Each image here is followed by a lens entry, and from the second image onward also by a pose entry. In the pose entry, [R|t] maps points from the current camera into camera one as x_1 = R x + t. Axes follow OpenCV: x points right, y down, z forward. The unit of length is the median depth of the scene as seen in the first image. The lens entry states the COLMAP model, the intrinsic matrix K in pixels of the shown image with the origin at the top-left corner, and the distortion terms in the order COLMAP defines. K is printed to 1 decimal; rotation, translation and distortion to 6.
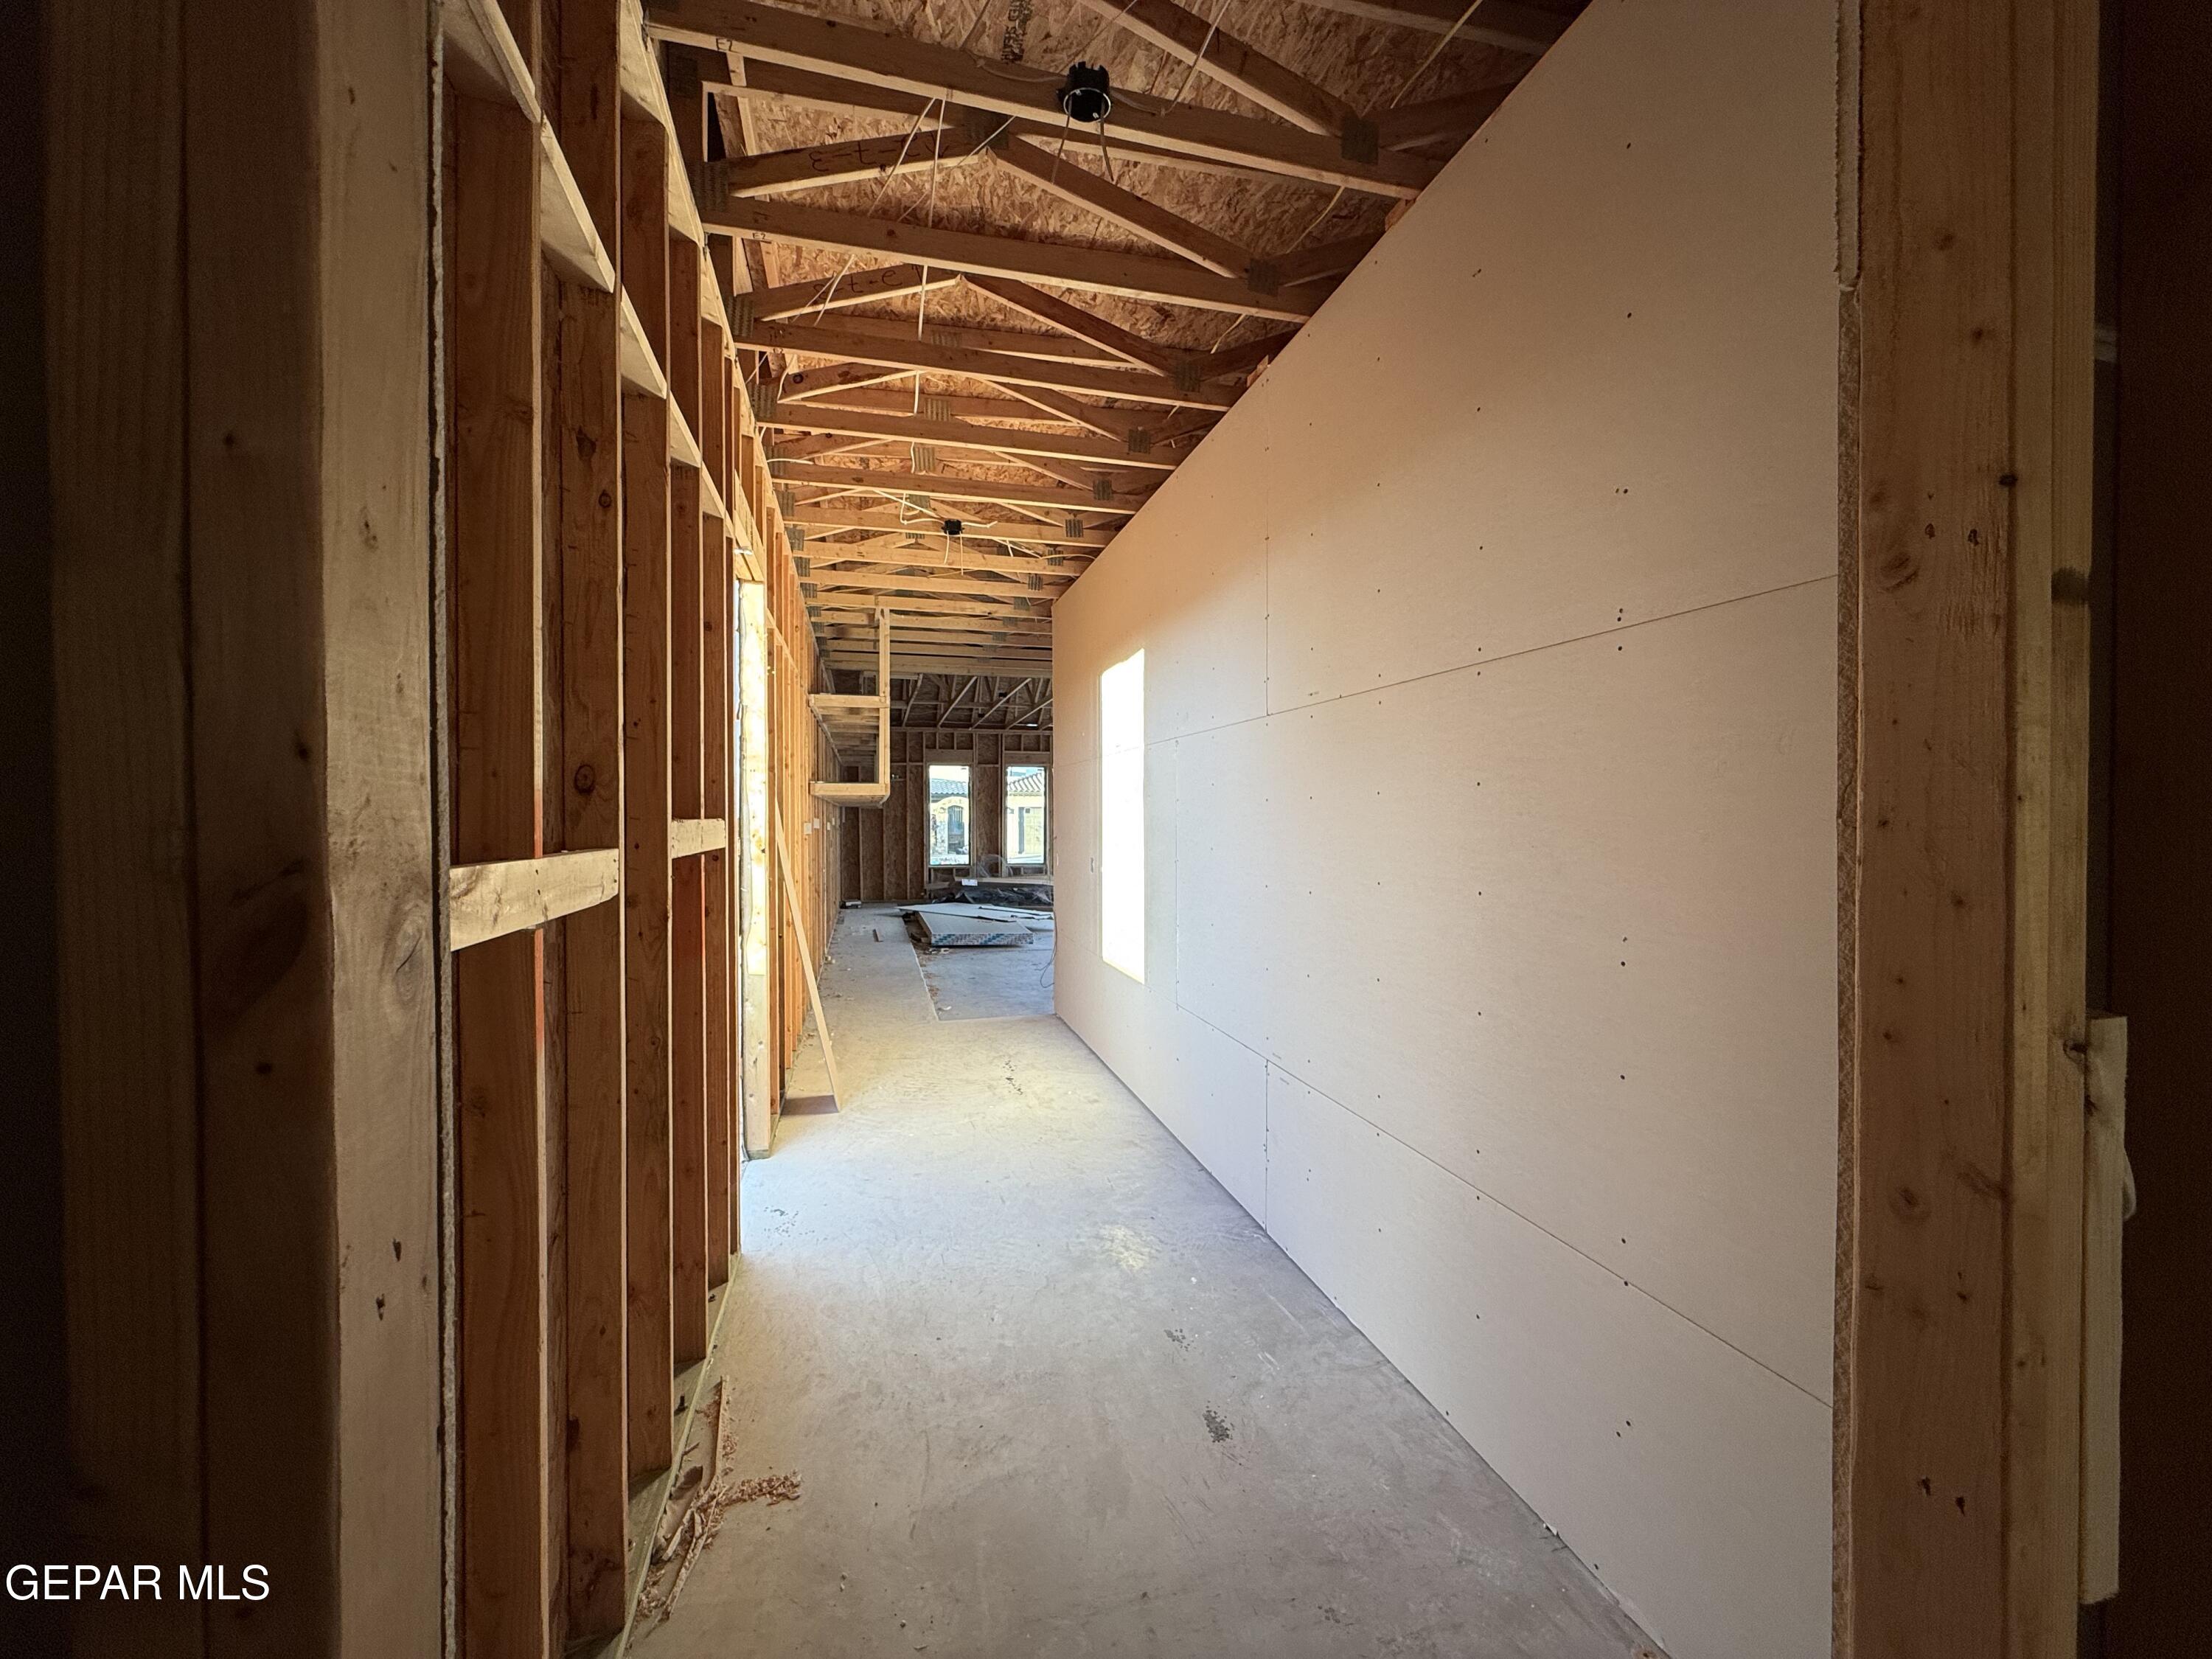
lens RADIAL K [[889.9, 0, 1095.8], [0, 889.9, 824.6], [0, 0, 1]] dist [0.001251, -0.000131]
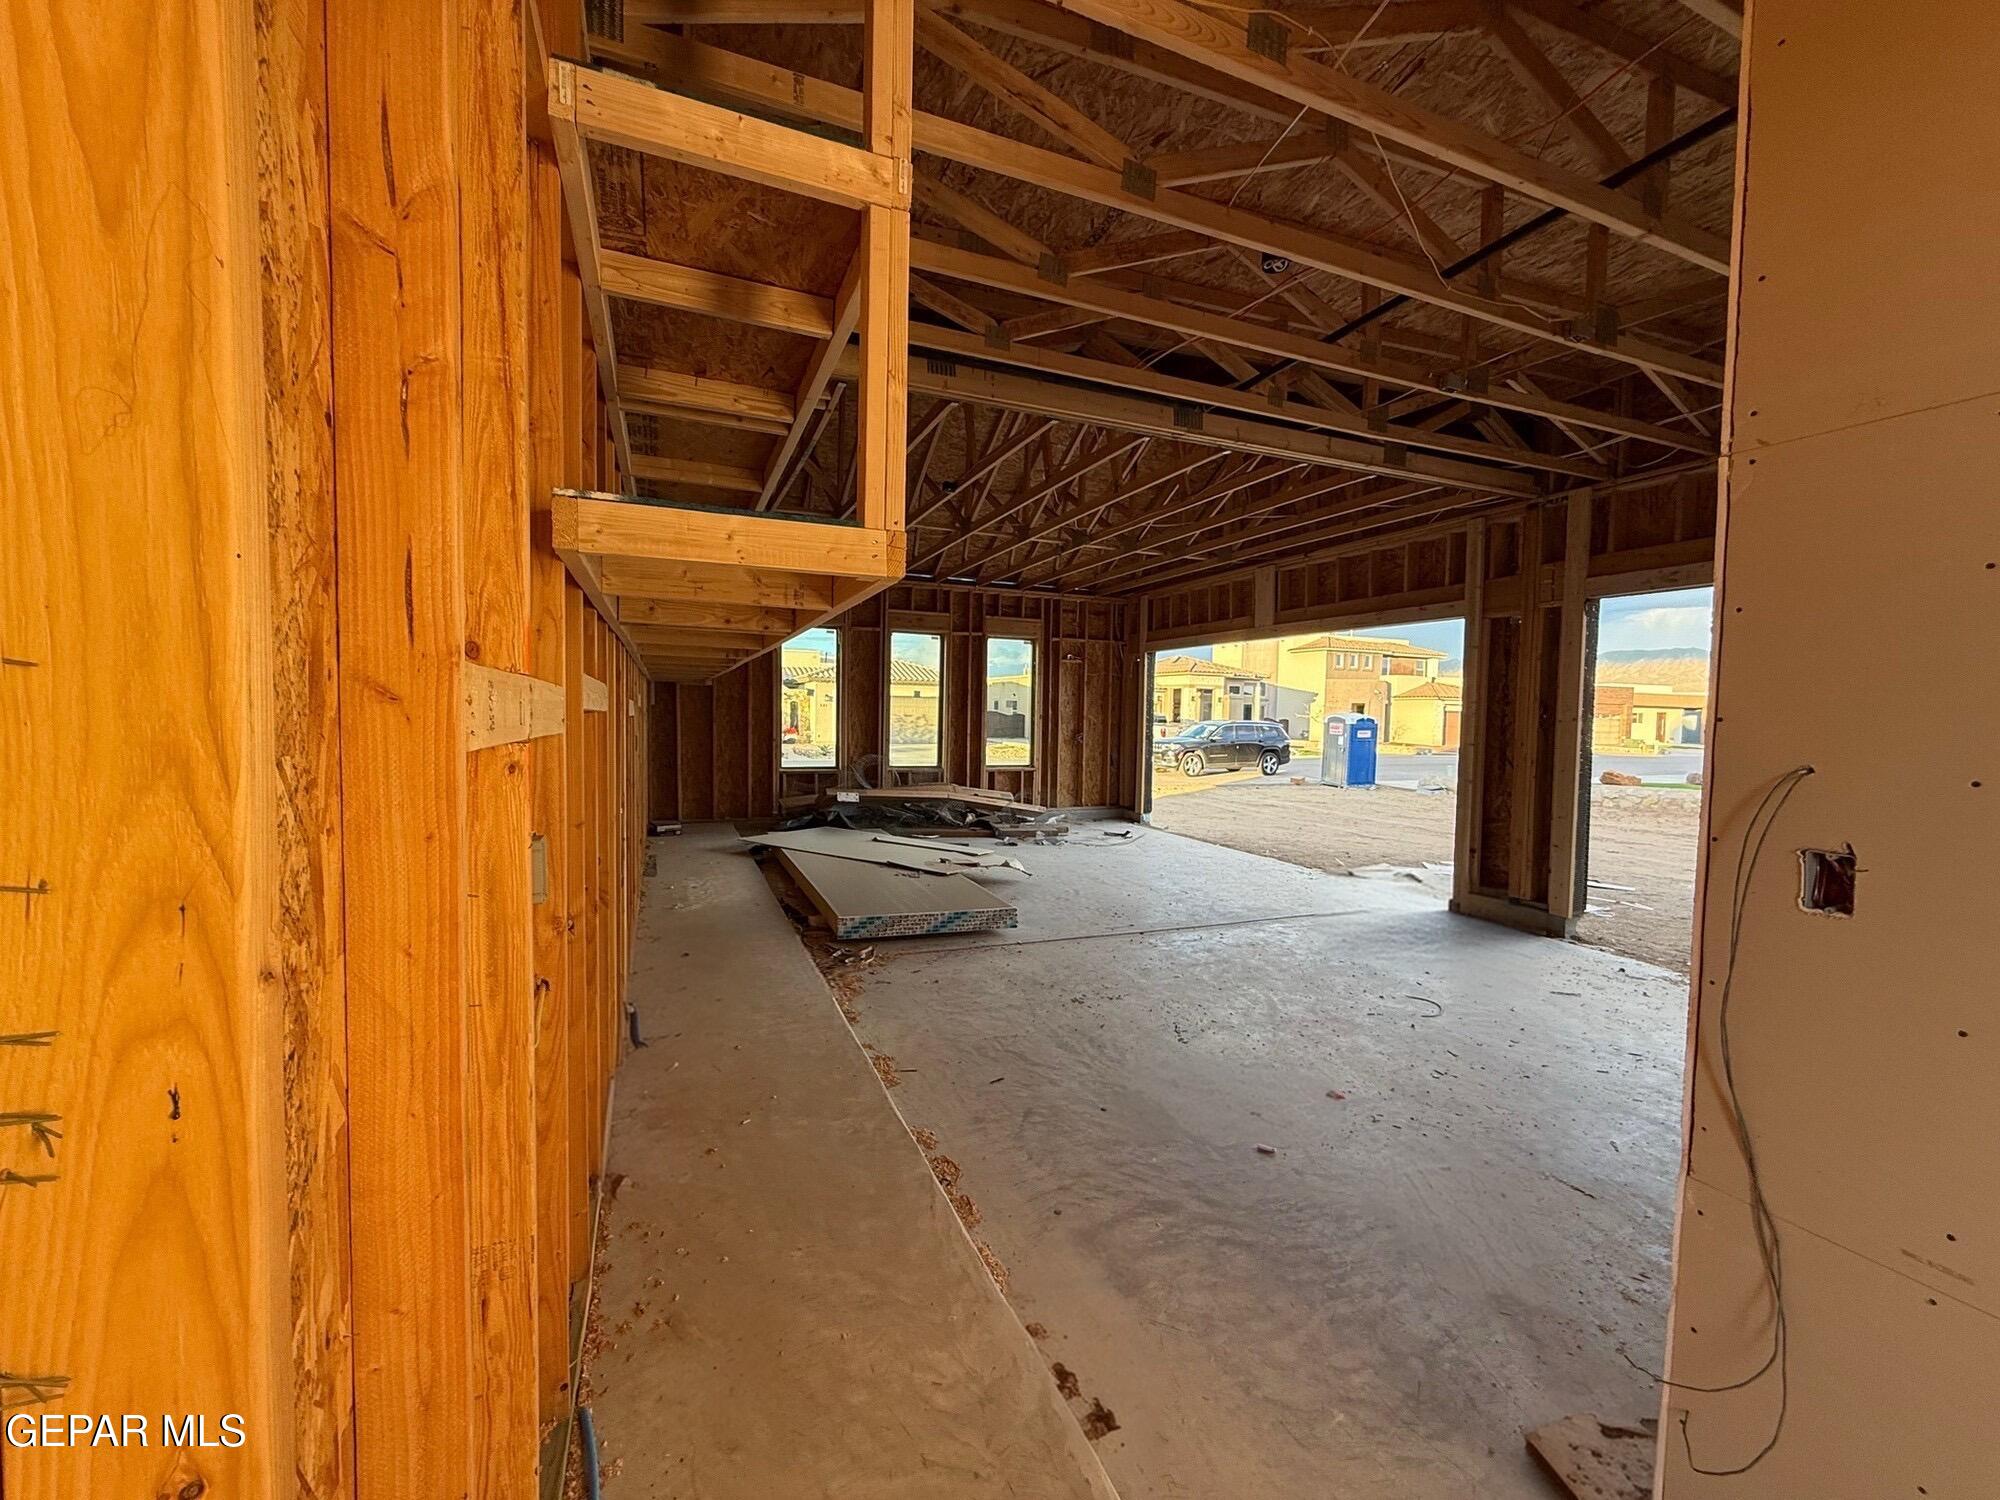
lens RADIAL K [[789.9, 0, 1002.4], [0, 789.9, 757.3], [0, 0, 1]] dist [-0.015889, -0.000626]
pose [[0.988090, 0.008652, 0.153634, -0.116639], [-0.016753, 0.998531, 0.051519, 0.001256], [-0.152962, -0.053479, 0.986784, 0.382000]]
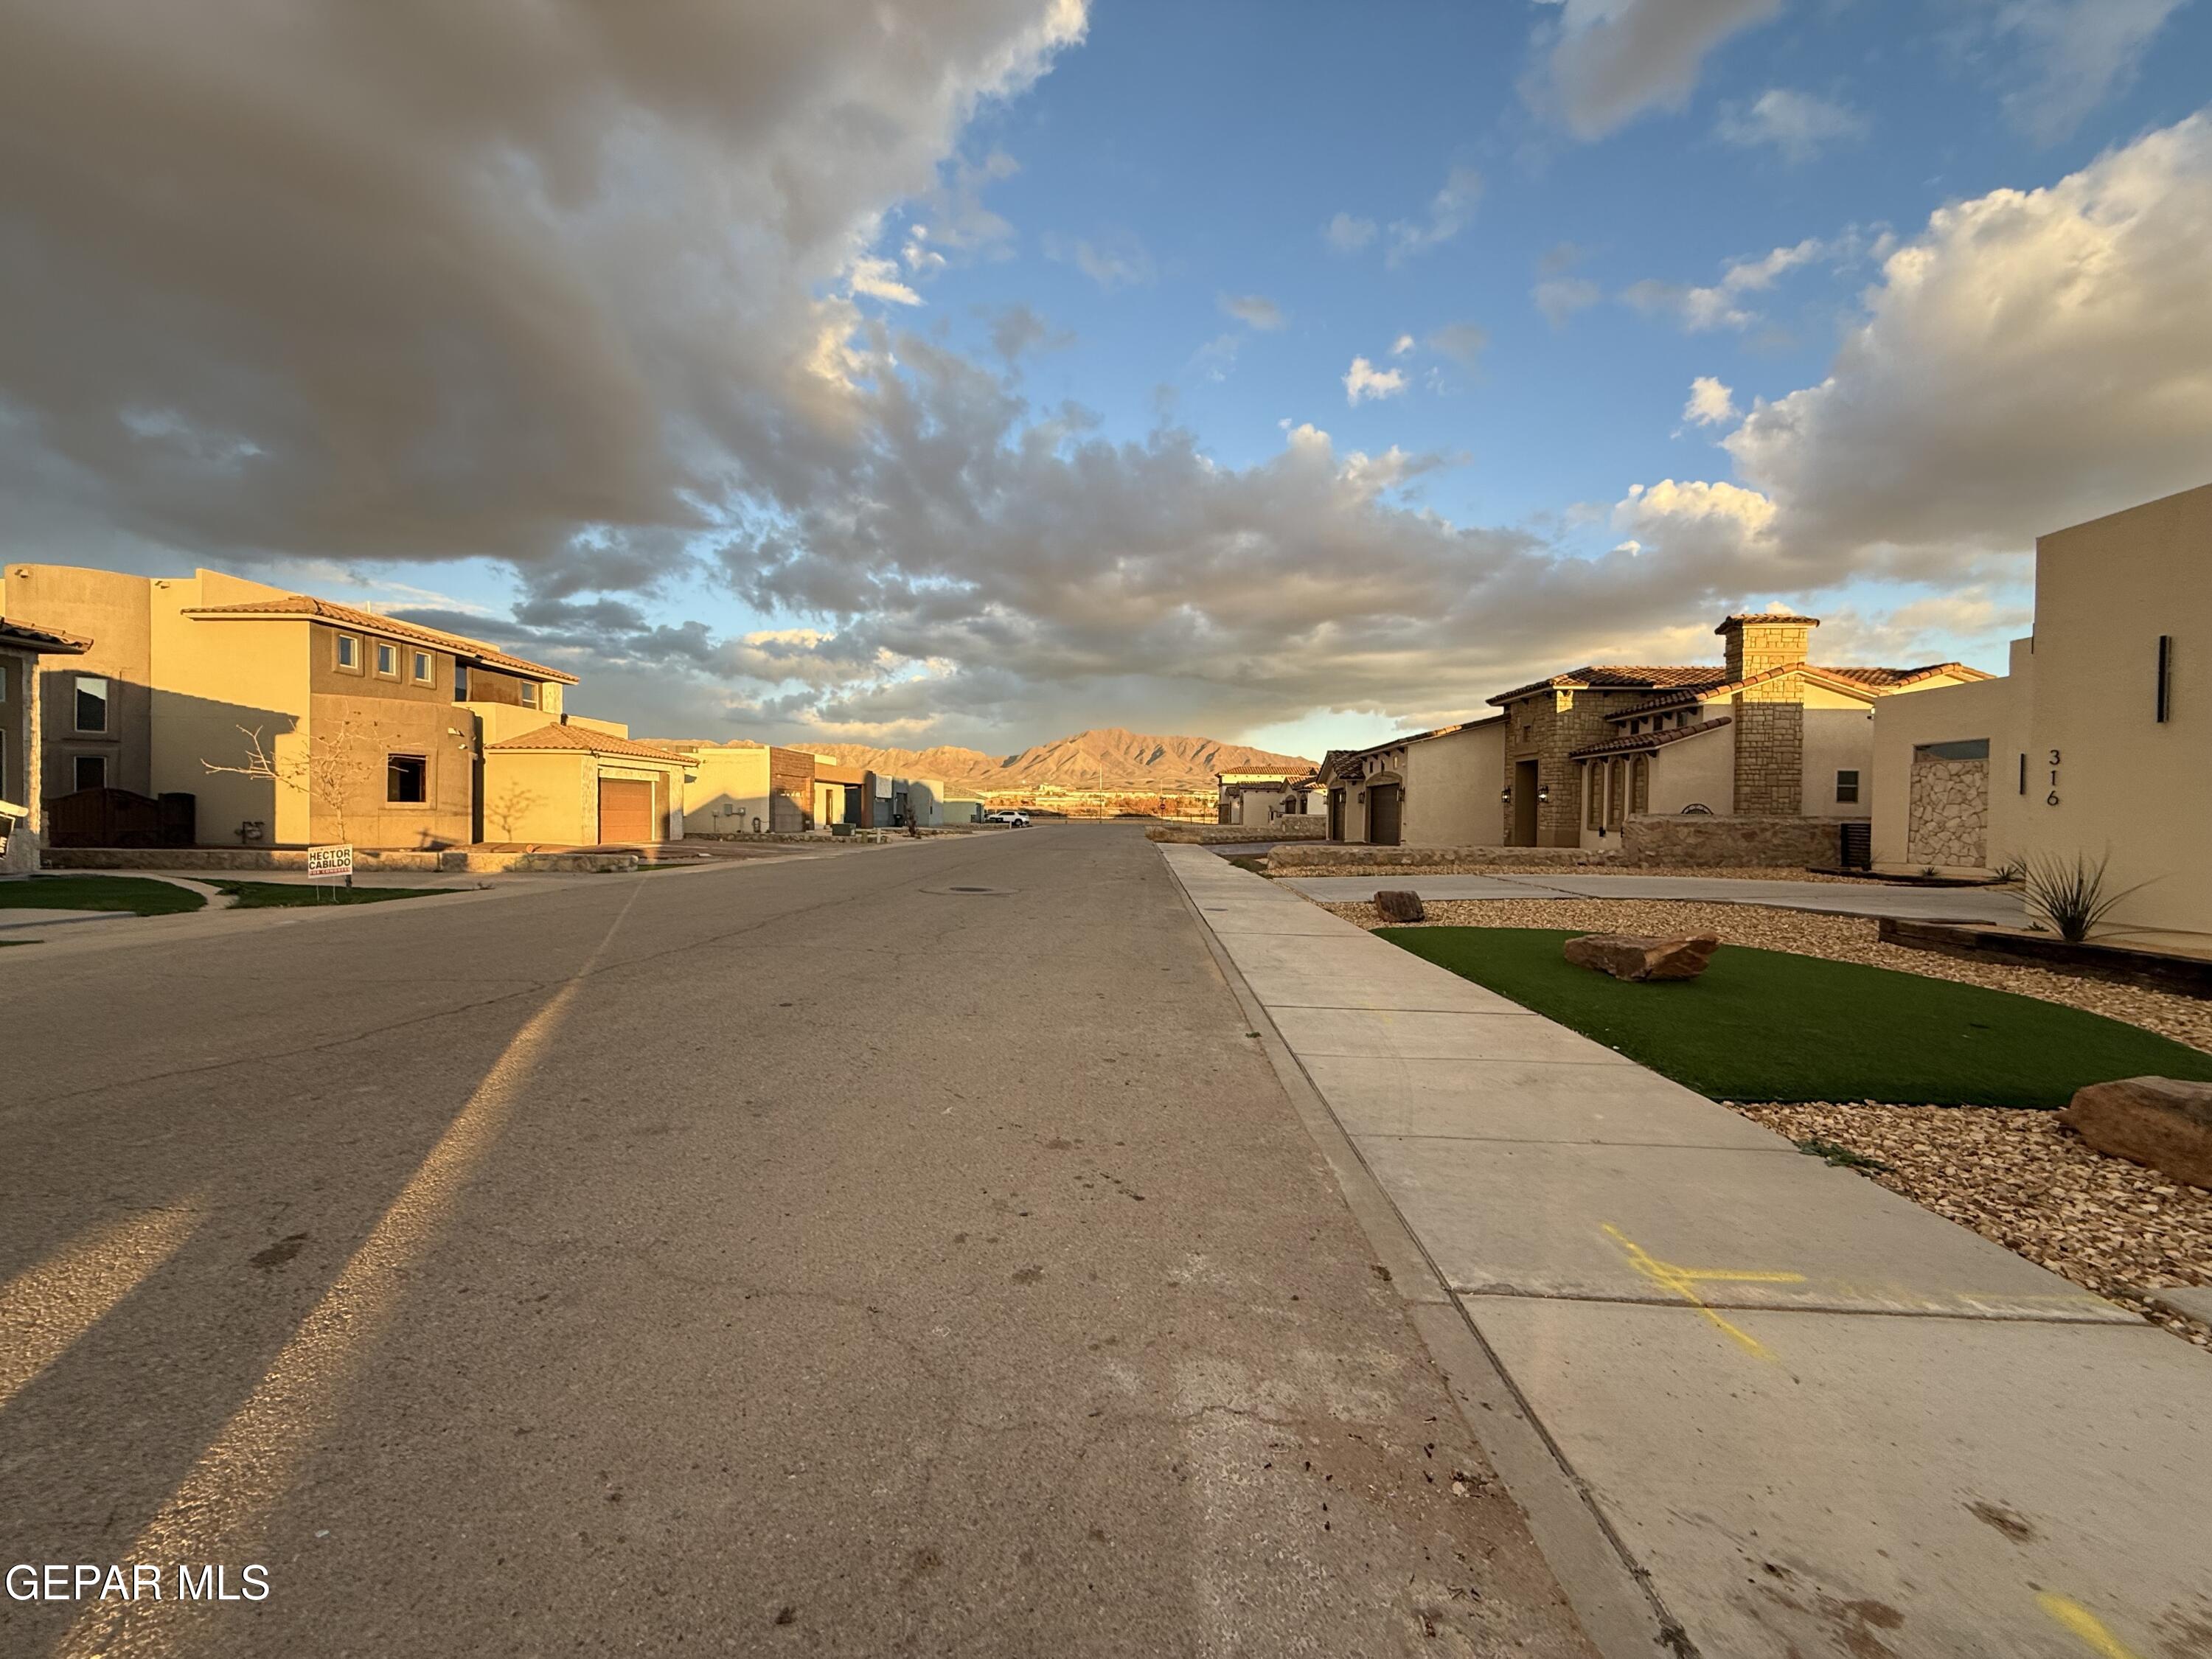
lens RADIAL K [[889.9, 0, 1090.6], [0, 889.9, 827.1], [0, 0, 1]] dist [0.001251, -0.000131]
pose [[0.293846, -0.013970, 0.955751, 0.853552], [-0.006978, 0.999835, 0.016760, 0.013040], [-0.955827, -0.011594, 0.293700, 2.049992]]
